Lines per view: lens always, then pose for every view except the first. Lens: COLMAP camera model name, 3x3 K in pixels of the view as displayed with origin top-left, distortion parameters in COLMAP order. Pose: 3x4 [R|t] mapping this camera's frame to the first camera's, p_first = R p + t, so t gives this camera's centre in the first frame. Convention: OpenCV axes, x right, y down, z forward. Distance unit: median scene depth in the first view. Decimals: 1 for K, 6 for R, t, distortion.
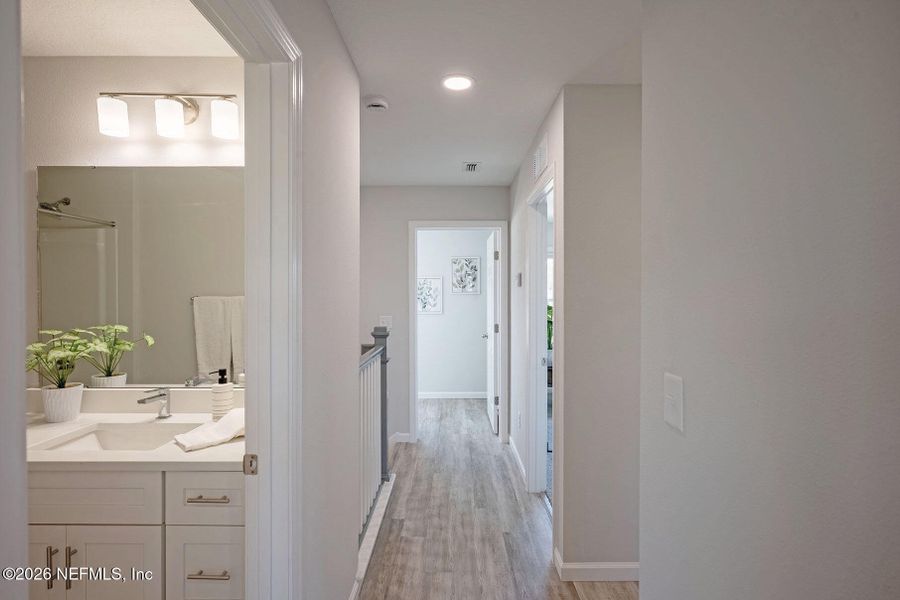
lens RADIAL K [[435.1, 0, 448.7], [0, 435.1, 301.1], [0, 0, 1]] dist [-0.000402, 0.002044]
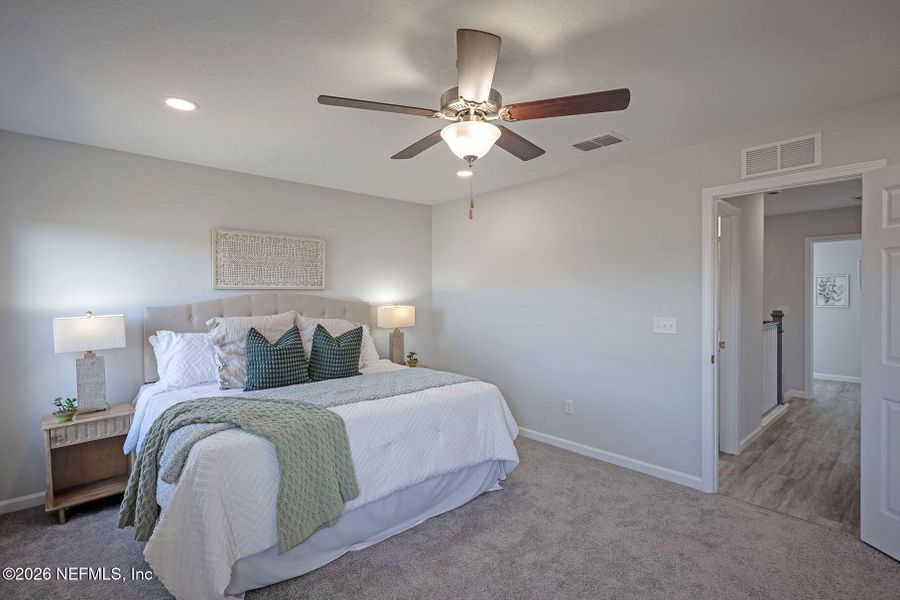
lens RADIAL K [[435.1, 0, 448.1], [0, 435.1, 304.3], [0, 0, 1]] dist [-0.000402, 0.002044]
pose [[0.684294, 0.004960, -0.729189, 0.189170], [0.000101, 0.999976, 0.006897, 0.024162], [0.729206, -0.004793, 0.684278, -1.021529]]
